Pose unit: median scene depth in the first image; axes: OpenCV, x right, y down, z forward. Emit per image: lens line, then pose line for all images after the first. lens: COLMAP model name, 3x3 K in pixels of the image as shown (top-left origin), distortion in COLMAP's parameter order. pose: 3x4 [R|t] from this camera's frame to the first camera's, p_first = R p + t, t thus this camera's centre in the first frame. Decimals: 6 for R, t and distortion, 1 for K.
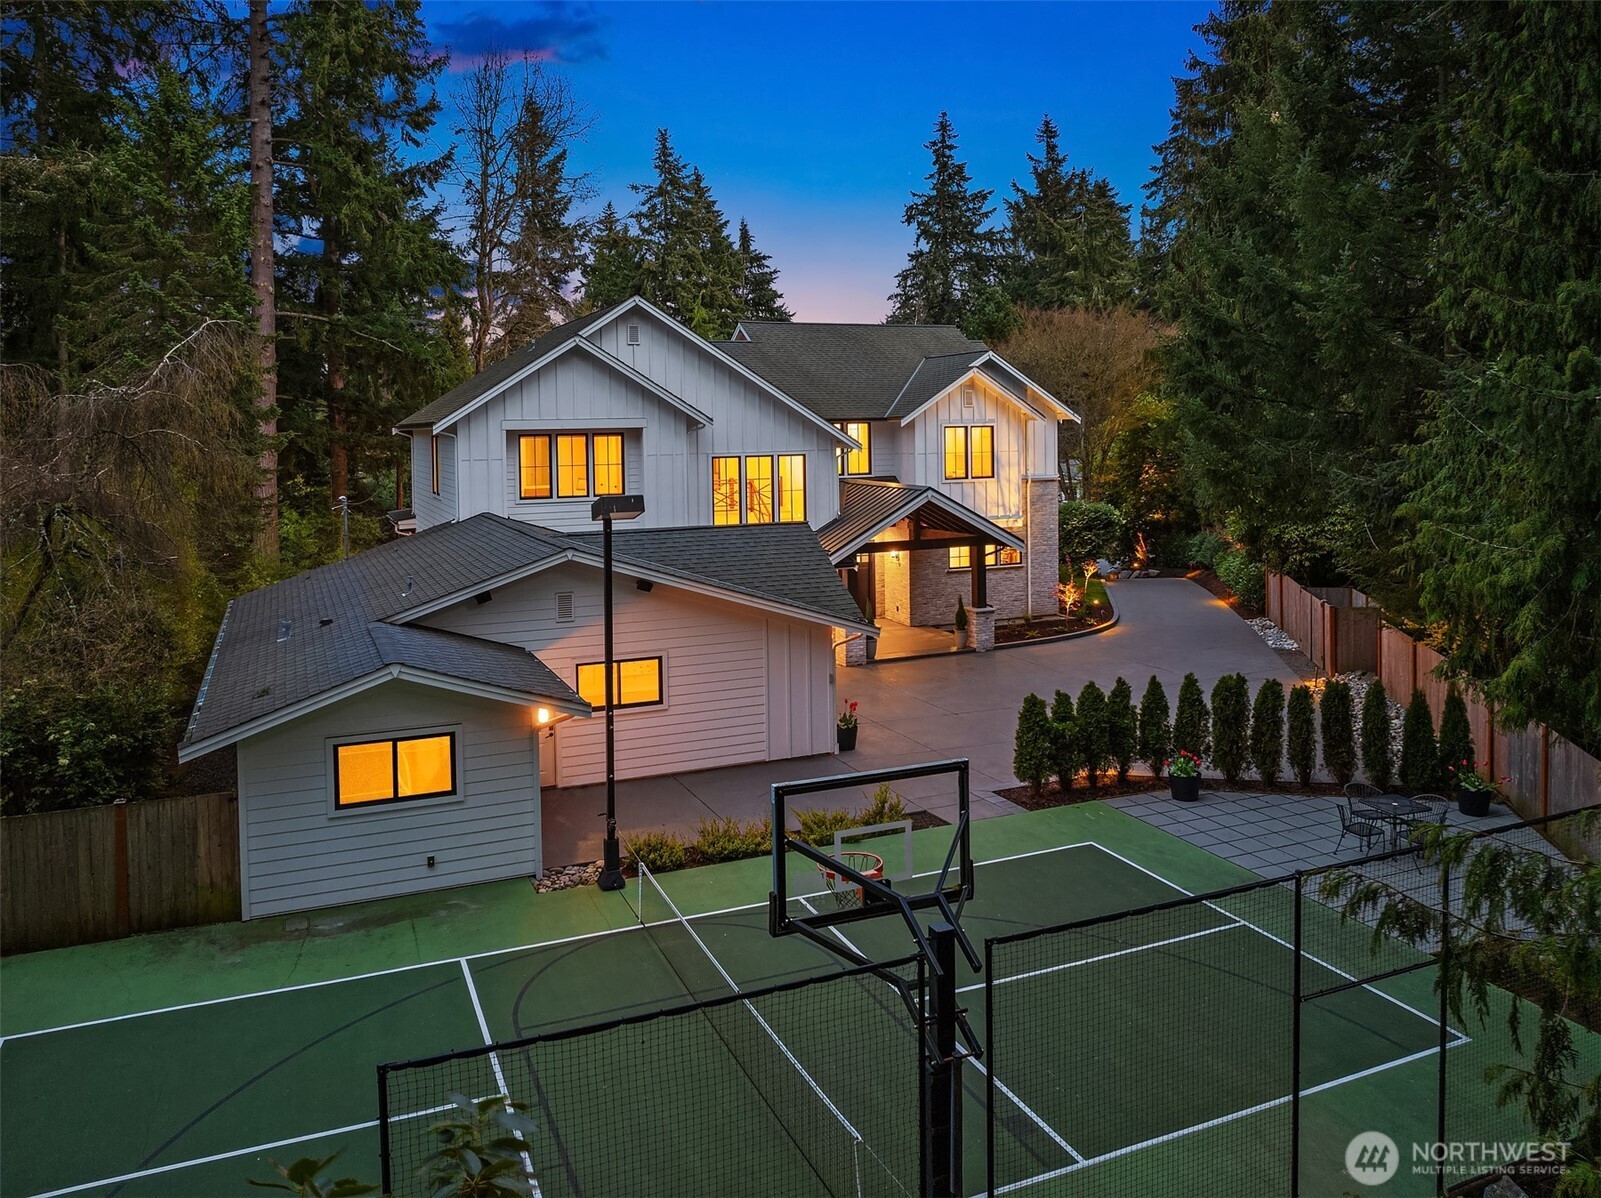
lens RADIAL K [[1157.3, 0, 800.5], [0, 1157.3, 599.0], [0, 0, 1]] dist [0.042253, -0.000562]
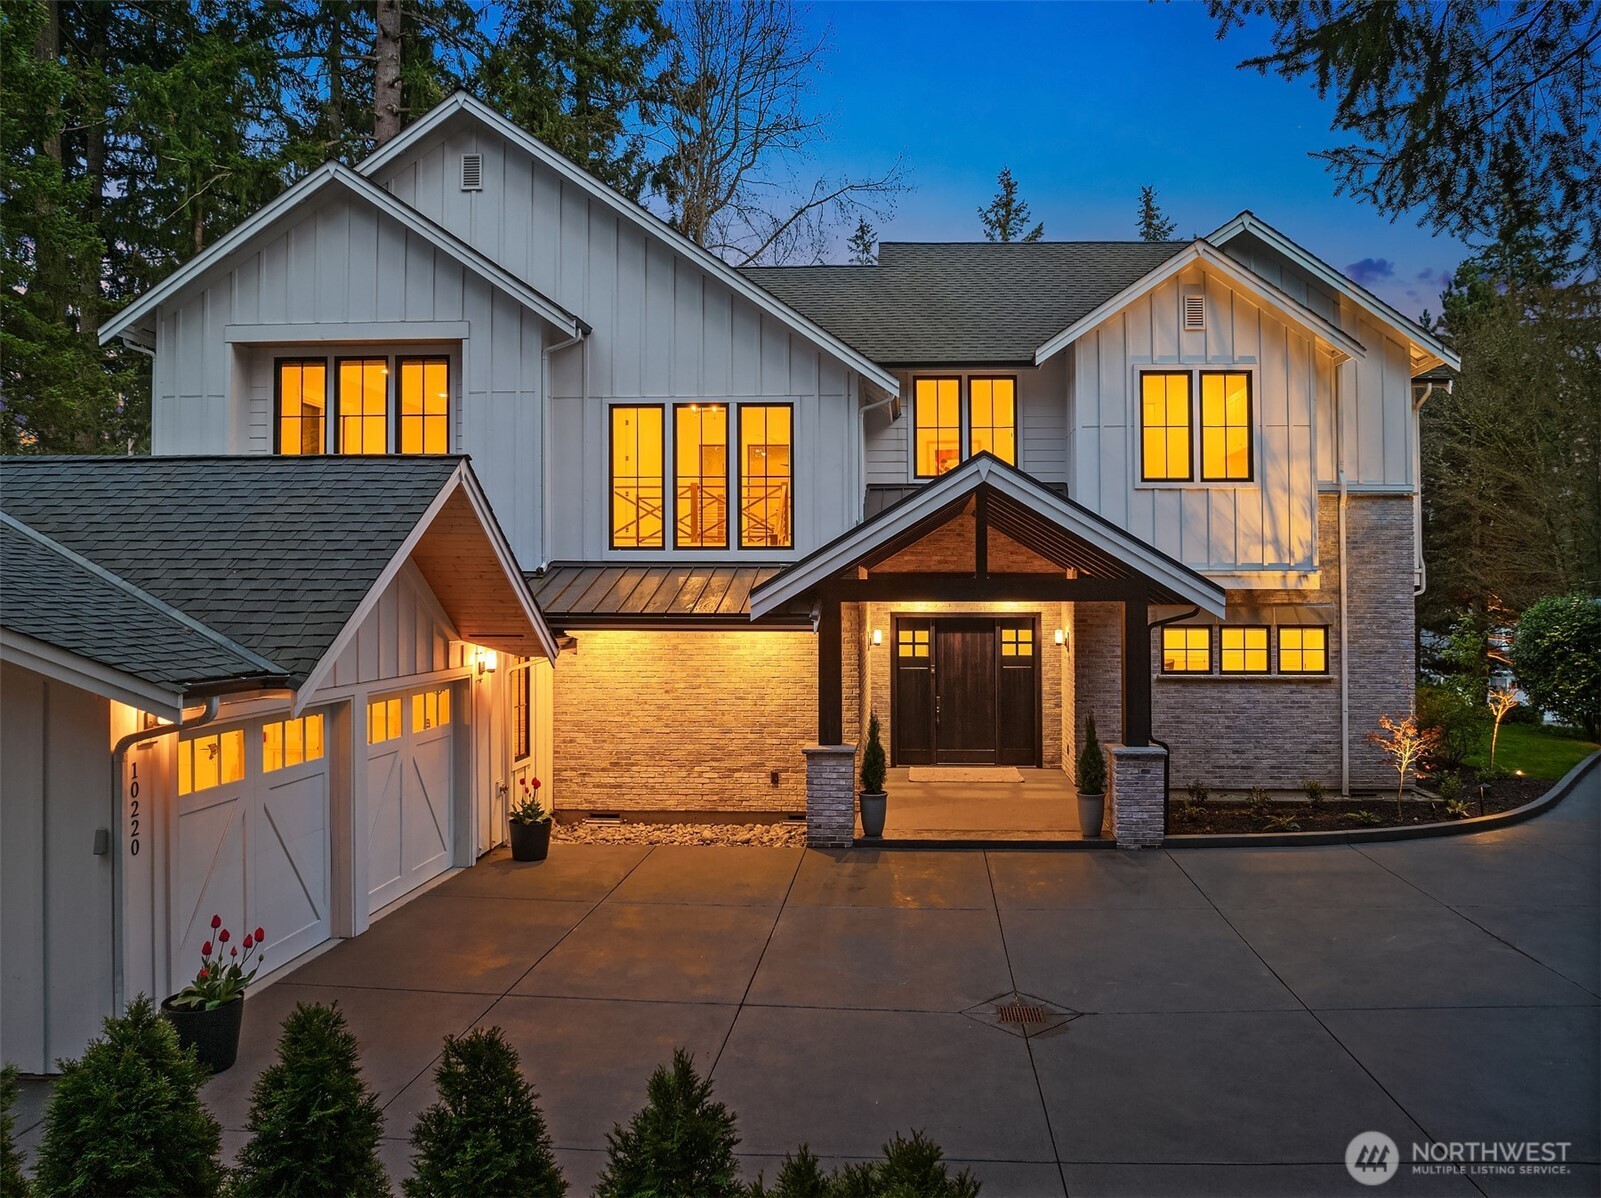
lens RADIAL K [[1371.0, 0, 800.5], [0, 1371.0, 599.0], [0, 0, 1]] dist [-0.045936, -0.008038]
pose [[0.927185, 0.046431, -0.371715, 0.207897], [-0.088416, 0.991378, -0.096708, 0.012350], [0.364019, 0.122532, 0.923296, 0.436543]]
